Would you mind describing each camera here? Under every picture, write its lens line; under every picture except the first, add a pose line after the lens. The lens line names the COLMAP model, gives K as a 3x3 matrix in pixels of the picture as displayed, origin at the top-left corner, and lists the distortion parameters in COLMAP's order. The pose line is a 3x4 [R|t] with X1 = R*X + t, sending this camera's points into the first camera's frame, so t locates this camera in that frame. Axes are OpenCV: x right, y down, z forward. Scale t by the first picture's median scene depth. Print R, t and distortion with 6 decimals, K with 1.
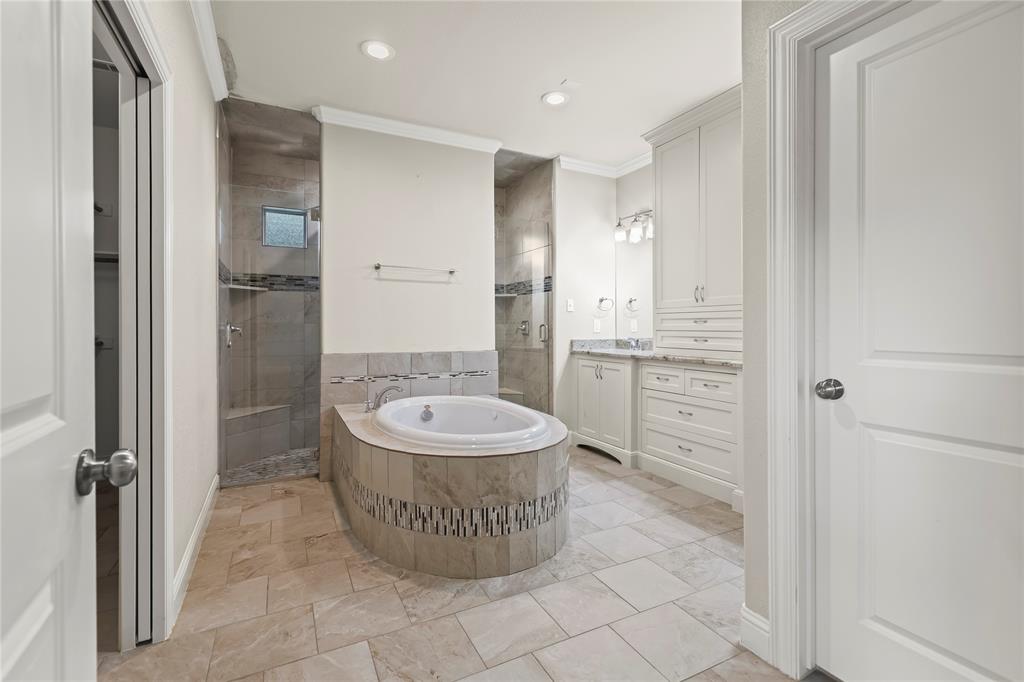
lens RADIAL K [[459.5, 0, 512.8], [0, 459.5, 336.4], [0, 0, 1]] dist [0.002096, -0.000210]
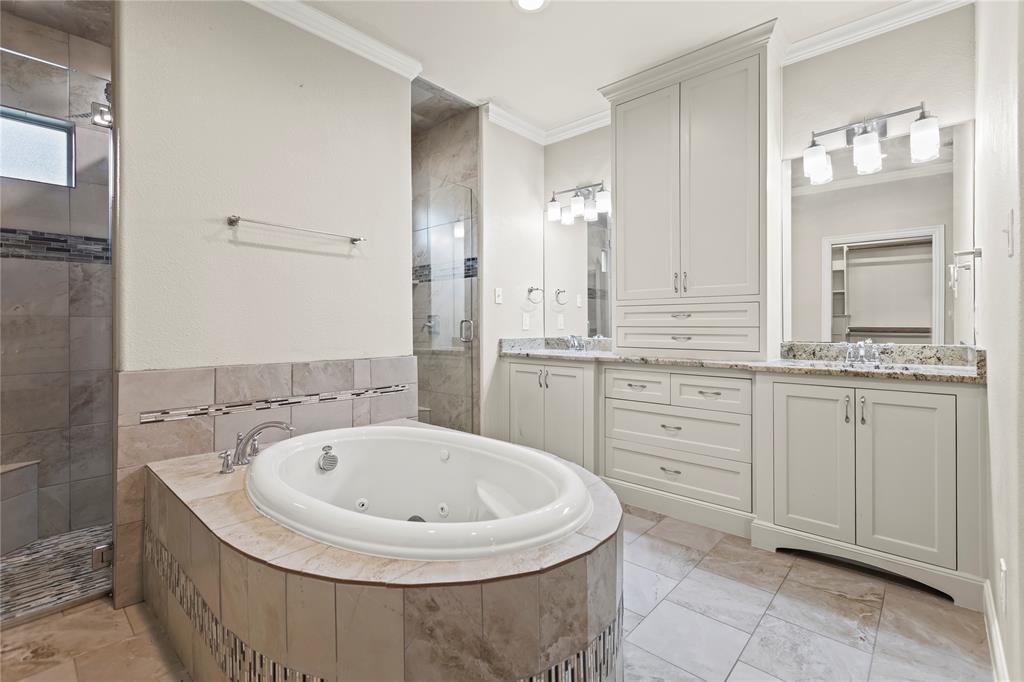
lens RADIAL K [[459.5, 0, 512.4], [0, 459.5, 330.6], [0, 0, 1]] dist [0.002096, -0.000210]
pose [[0.933749, -0.005327, 0.357889, -0.169930], [0.008476, 0.999938, -0.007230, -0.001681], [-0.357828, 0.009785, 0.933736, 0.313471]]
